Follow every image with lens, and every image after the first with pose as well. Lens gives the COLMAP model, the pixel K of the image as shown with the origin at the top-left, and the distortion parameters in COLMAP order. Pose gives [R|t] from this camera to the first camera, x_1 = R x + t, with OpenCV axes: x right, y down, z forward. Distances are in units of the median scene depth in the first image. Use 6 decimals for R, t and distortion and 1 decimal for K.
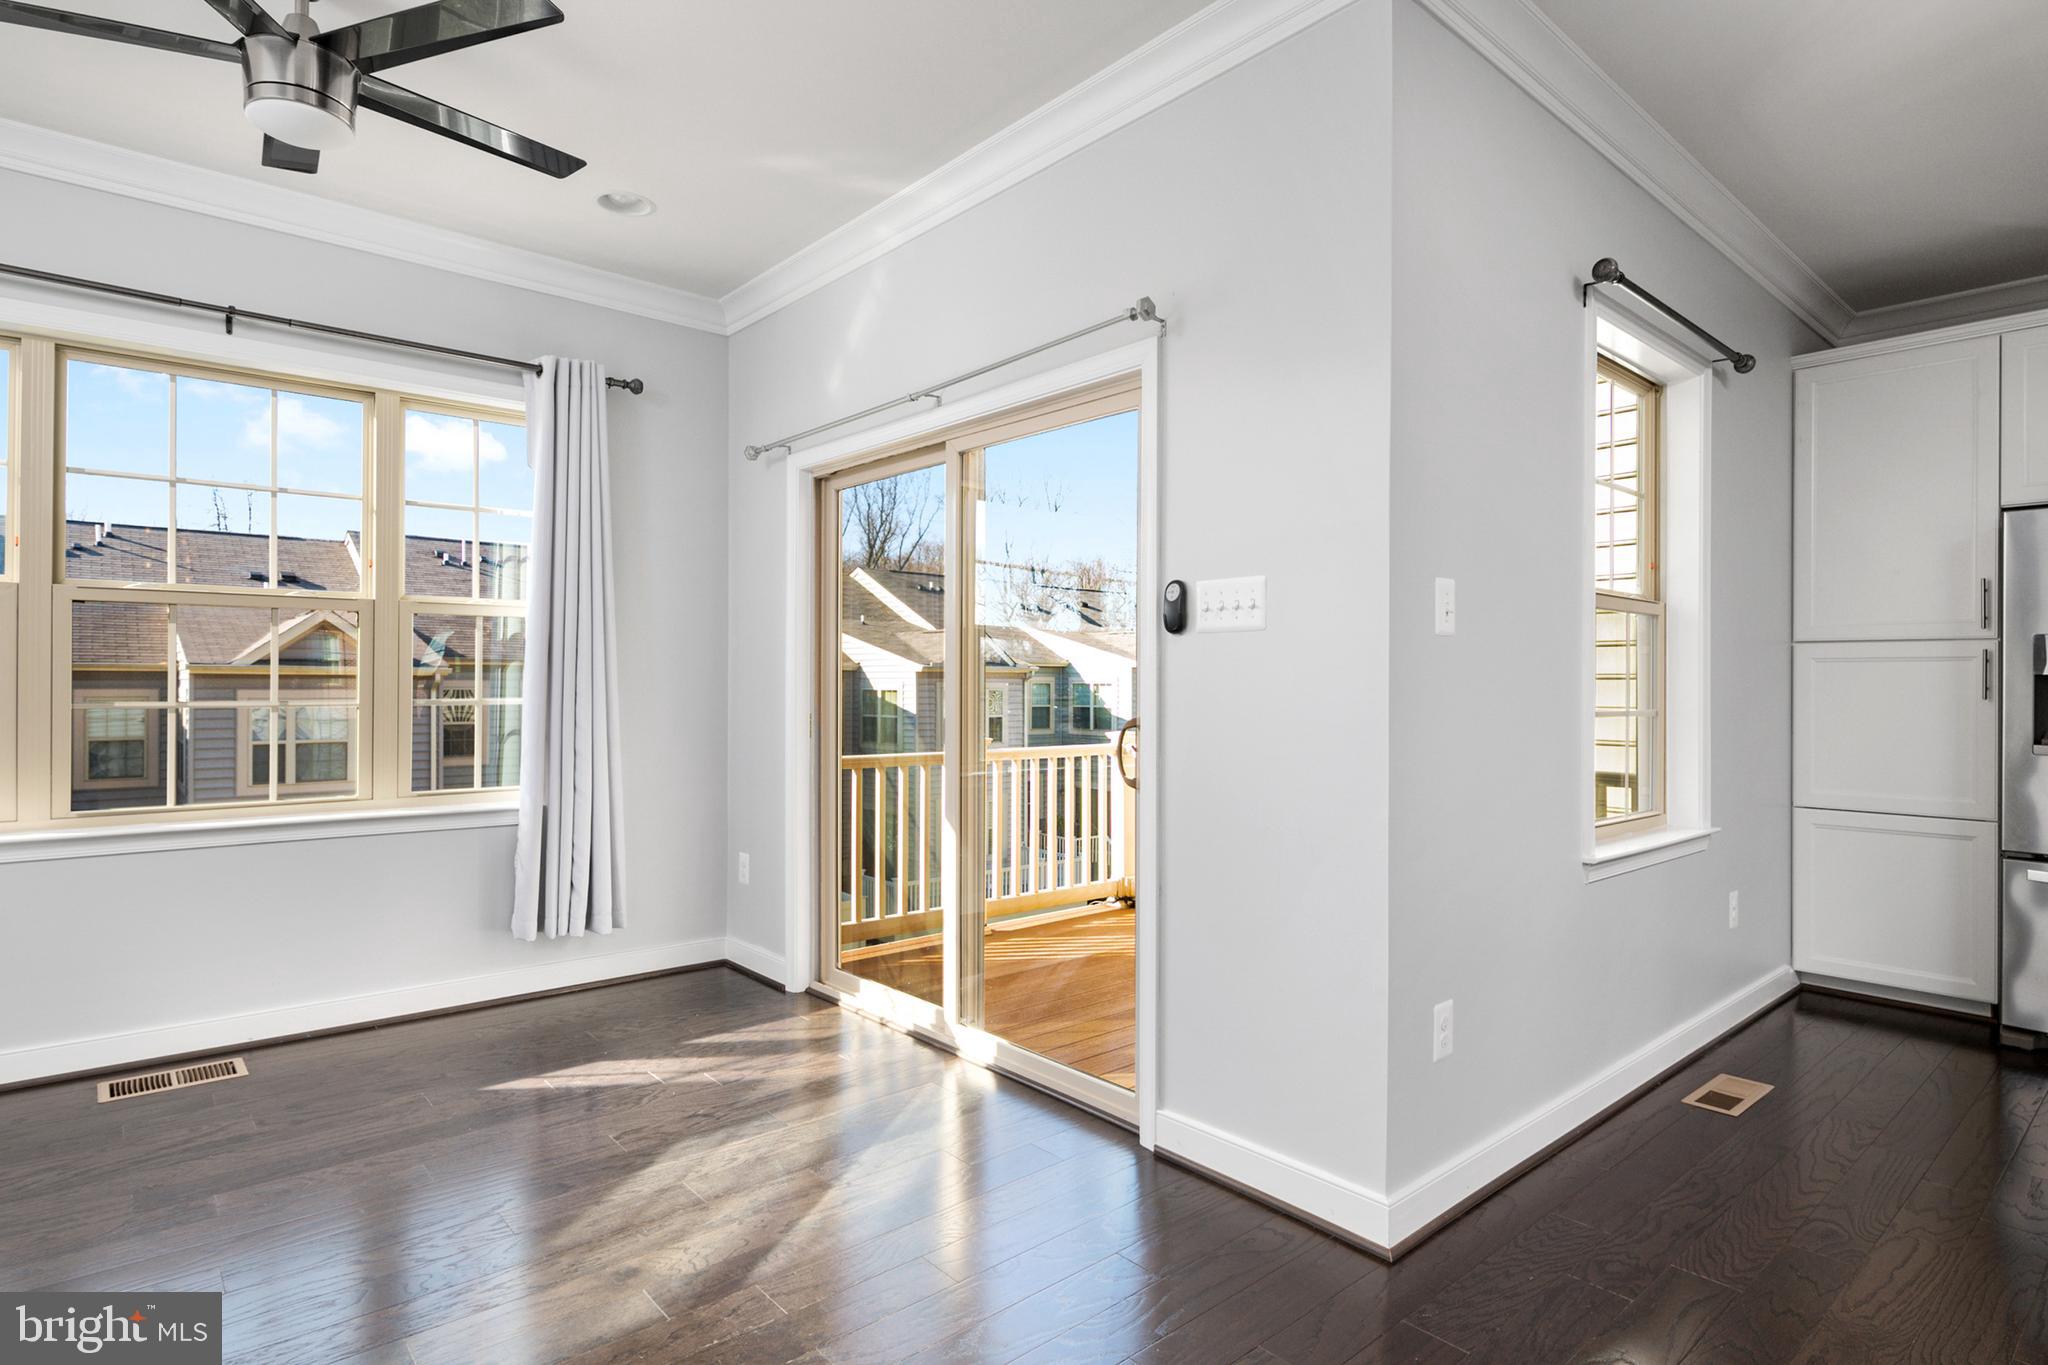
lens RADIAL K [[1078.3, 0, 1031.9], [0, 1078.3, 677.0], [0, 0, 1]] dist [0.010970, -0.006685]
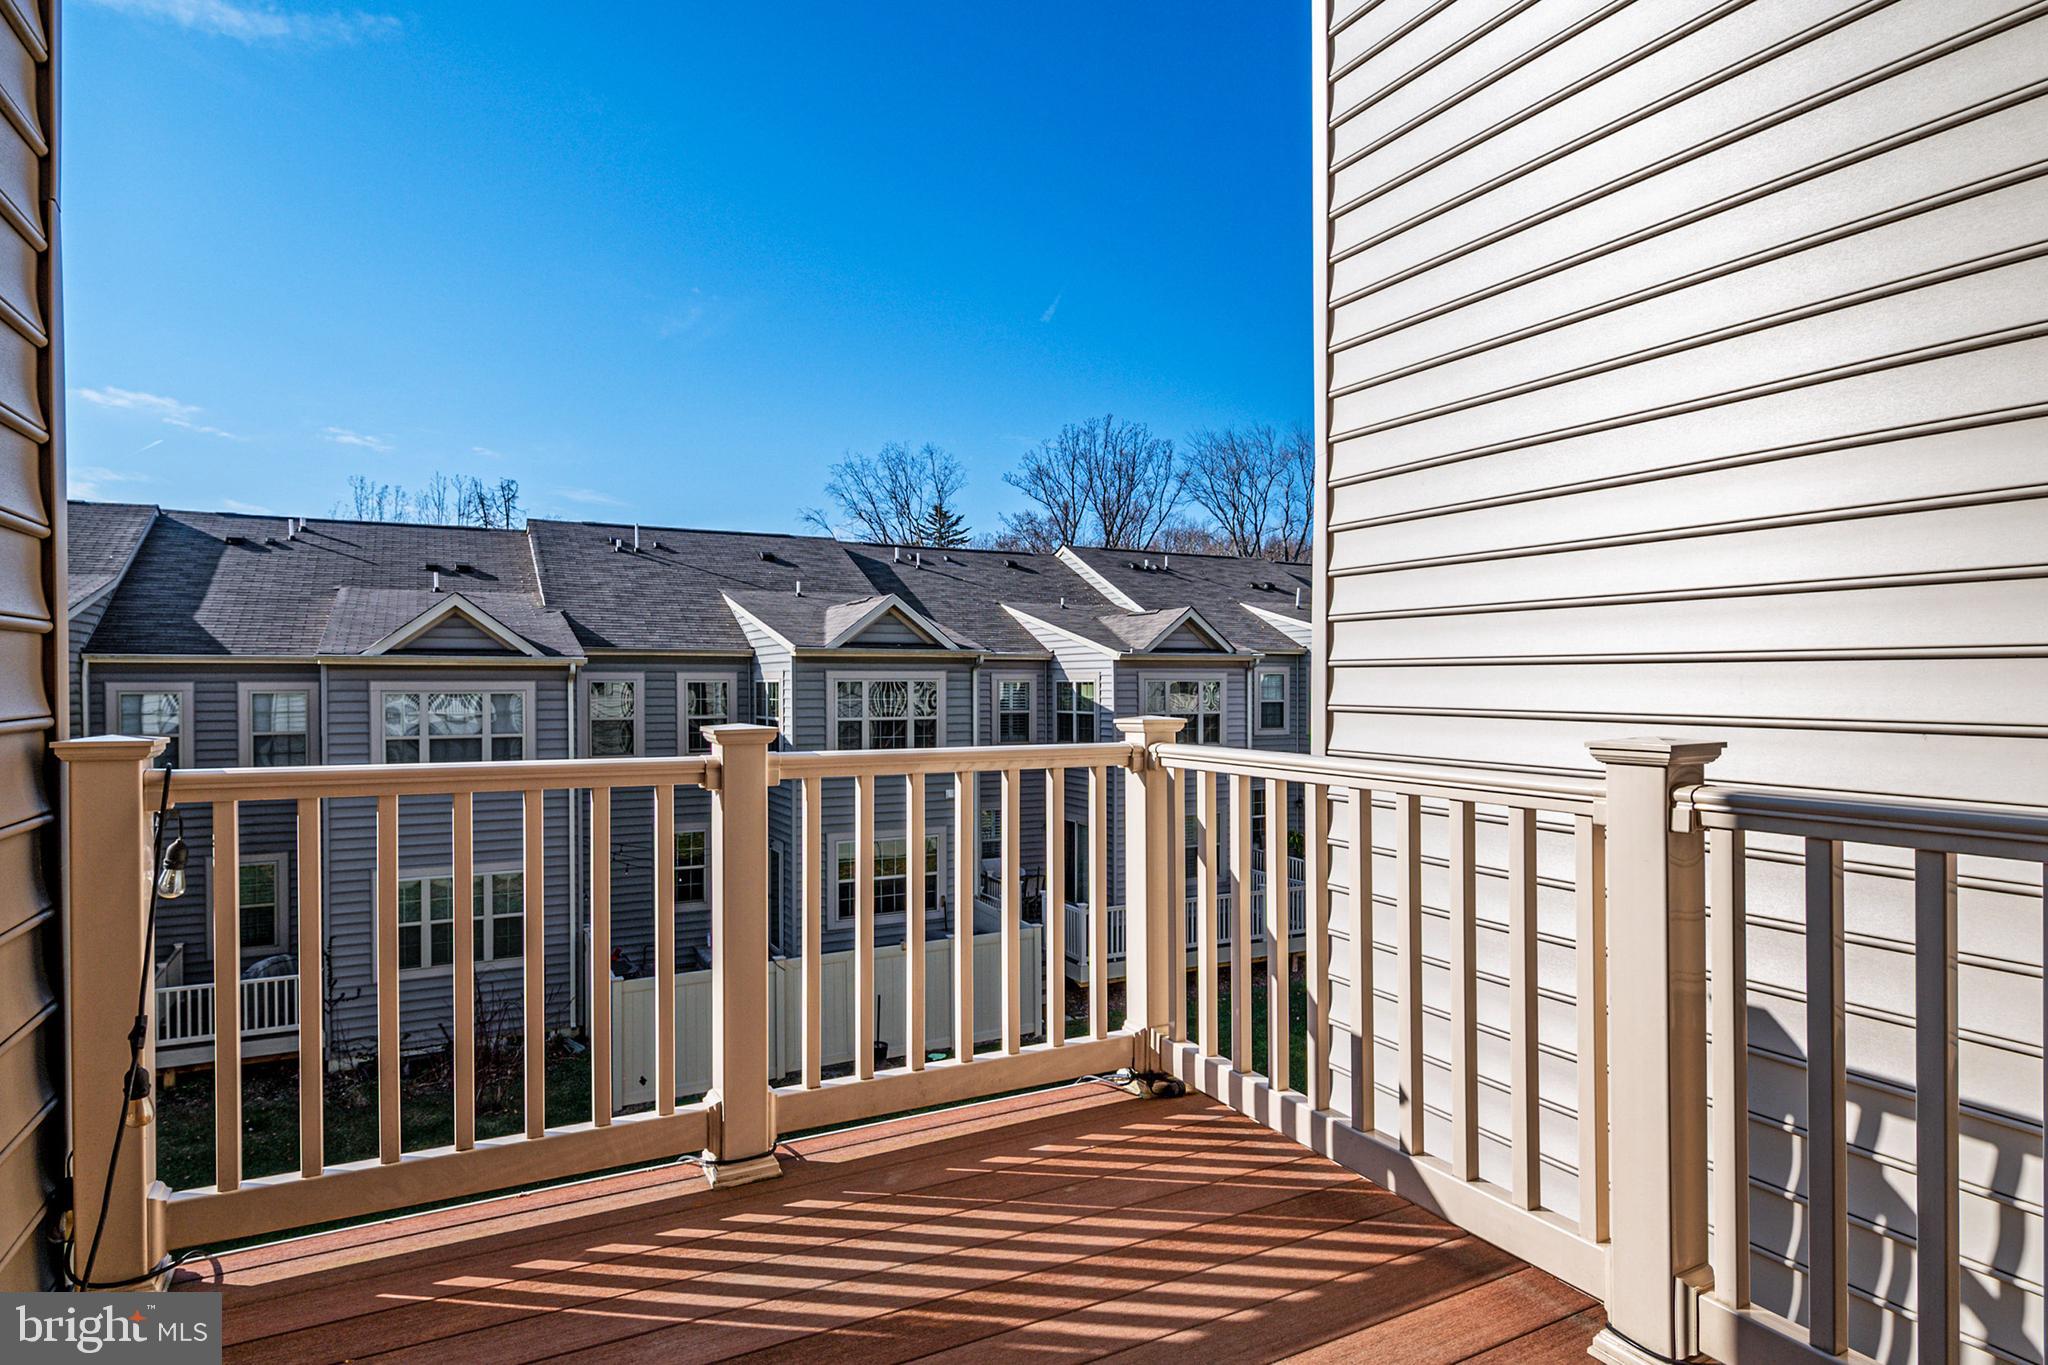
lens RADIAL K [[1134.4, 0, 1033.4], [0, 1134.4, 685.0], [0, 0, 1]] dist [0.000712, -0.003789]
pose [[0.974092, -0.005097, -0.226096, 0.039732], [0.007020, 0.999946, 0.007698, 0.008755], [0.226044, -0.009086, 0.974075, 0.136986]]
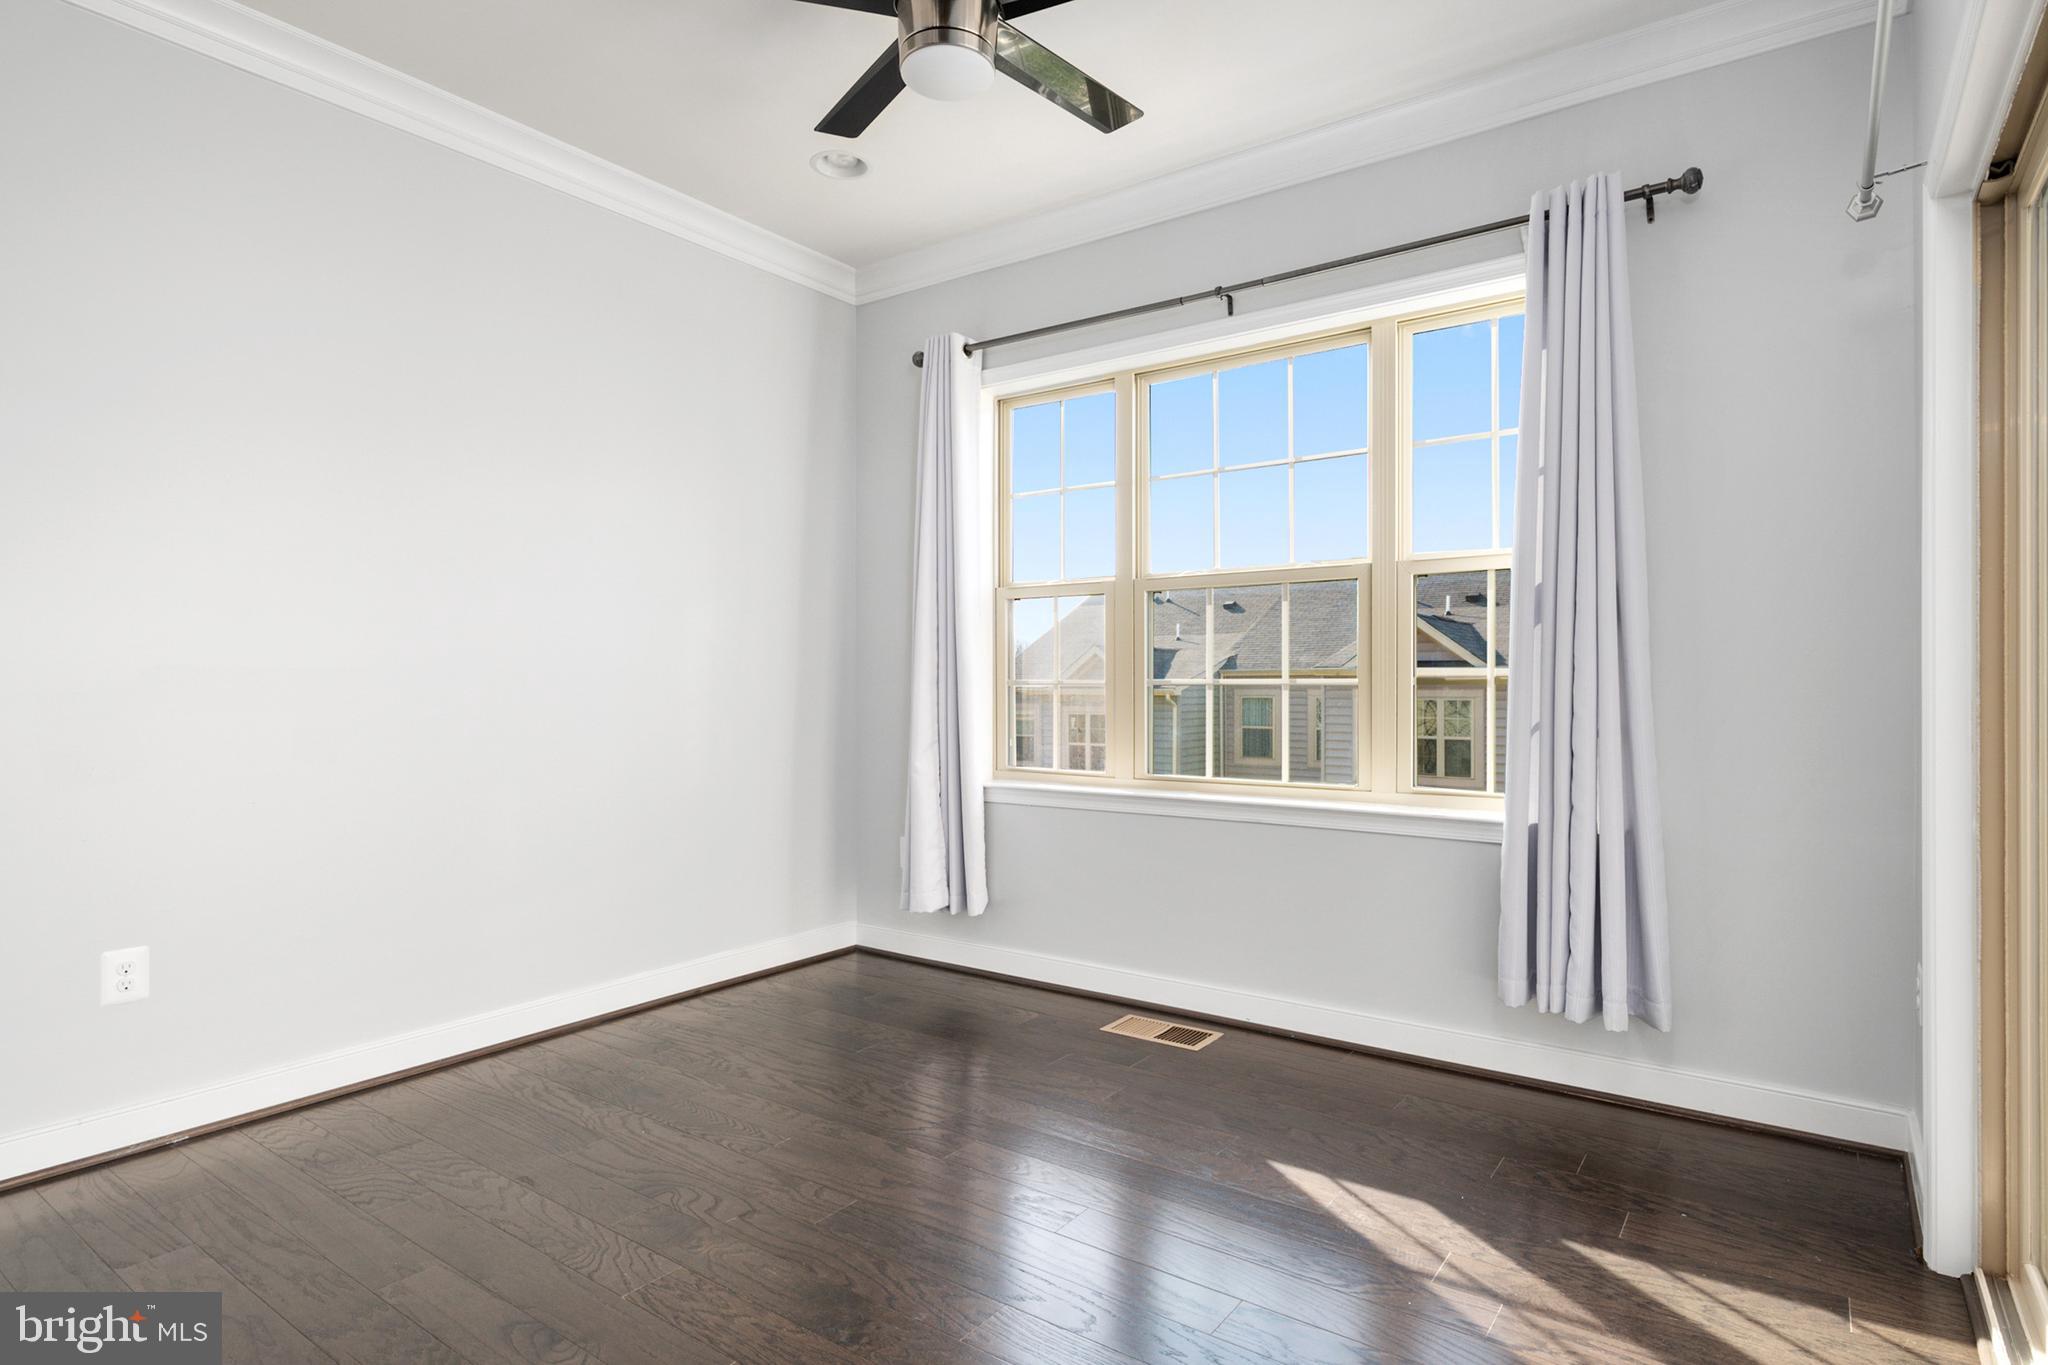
lens RADIAL K [[1078.3, 0, 1029.7], [0, 1078.3, 683.5], [0, 0, 1]] dist [0.010970, -0.006685]
pose [[0.231004, -0.006675, -0.972930, 0.028909], [0.007189, 0.999961, -0.005154, 0.004633], [0.972926, -0.005804, 0.231043, 0.086400]]
